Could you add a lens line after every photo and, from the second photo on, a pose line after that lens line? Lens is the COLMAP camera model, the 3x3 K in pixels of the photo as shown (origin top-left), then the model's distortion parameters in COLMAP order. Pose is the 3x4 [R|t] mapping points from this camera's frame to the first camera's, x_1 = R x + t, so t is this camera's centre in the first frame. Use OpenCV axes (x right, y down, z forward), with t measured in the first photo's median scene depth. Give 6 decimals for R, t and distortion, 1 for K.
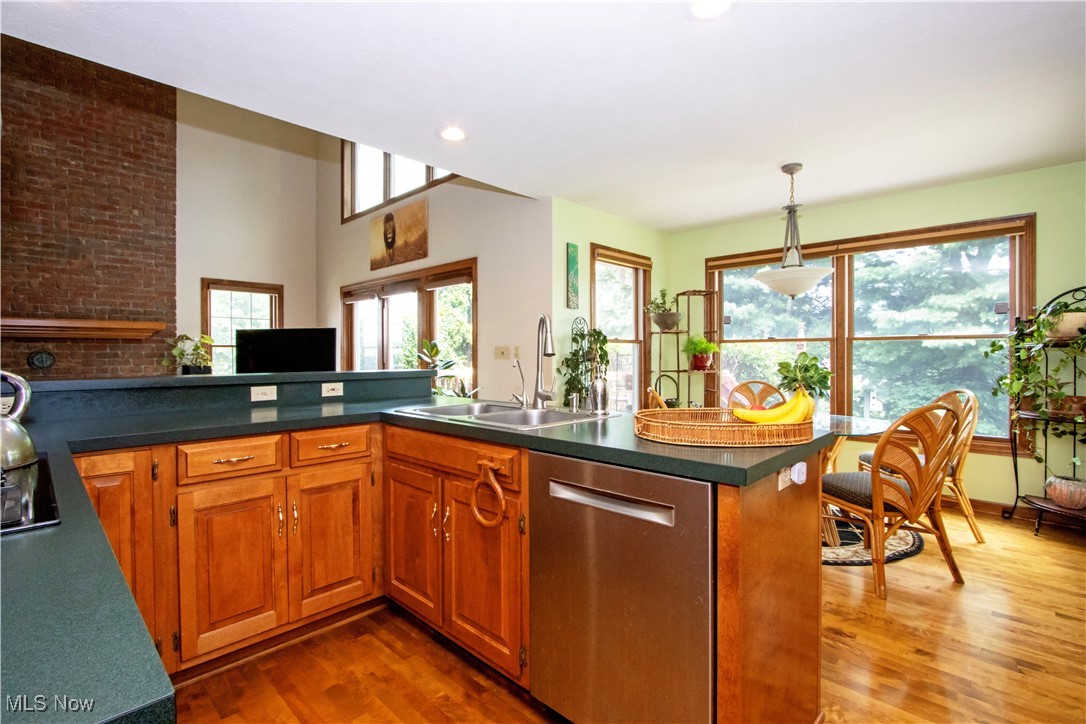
lens RADIAL K [[503.7, 0, 544.6], [0, 503.7, 358.0], [0, 0, 1]] dist [-0.020438, 0.004522]
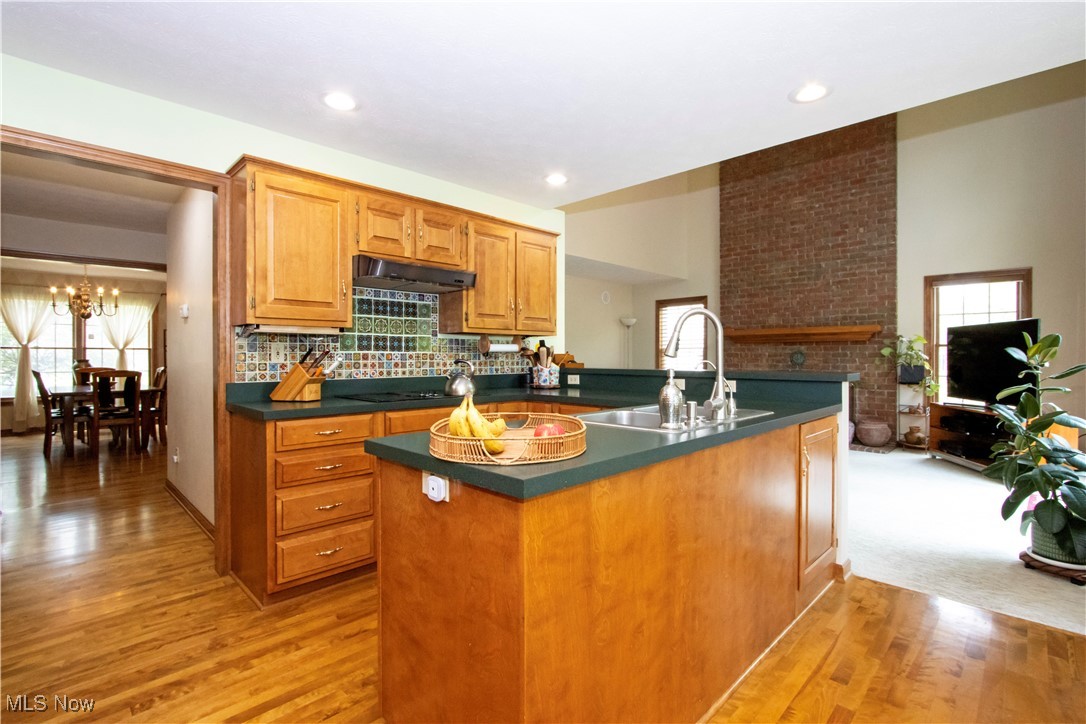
lens RADIAL K [[503.7, 0, 545.2], [0, 503.7, 360.5], [0, 0, 1]] dist [-0.020438, 0.004522]
pose [[-0.000880, 0.012471, -0.999922, 0.339213], [-0.003183, 0.999917, 0.012474, -0.004577], [0.999995, 0.003193, -0.000841, 0.279870]]
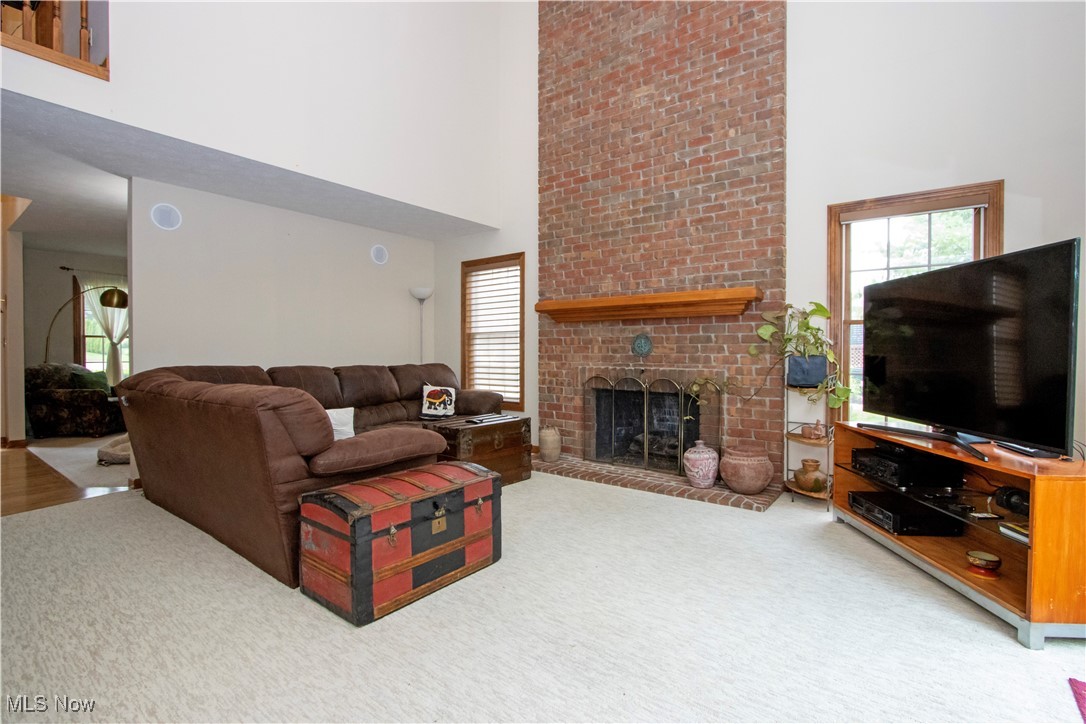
lens RADIAL K [[503.7, 0, 546.4], [0, 503.7, 361.8], [0, 0, 1]] dist [-0.020438, 0.004522]
pose [[0.120945, 0.020917, -0.992439, -0.157471], [-0.005852, 0.999776, 0.020358, 0.014318], [0.992642, 0.003346, 0.121040, 0.673525]]
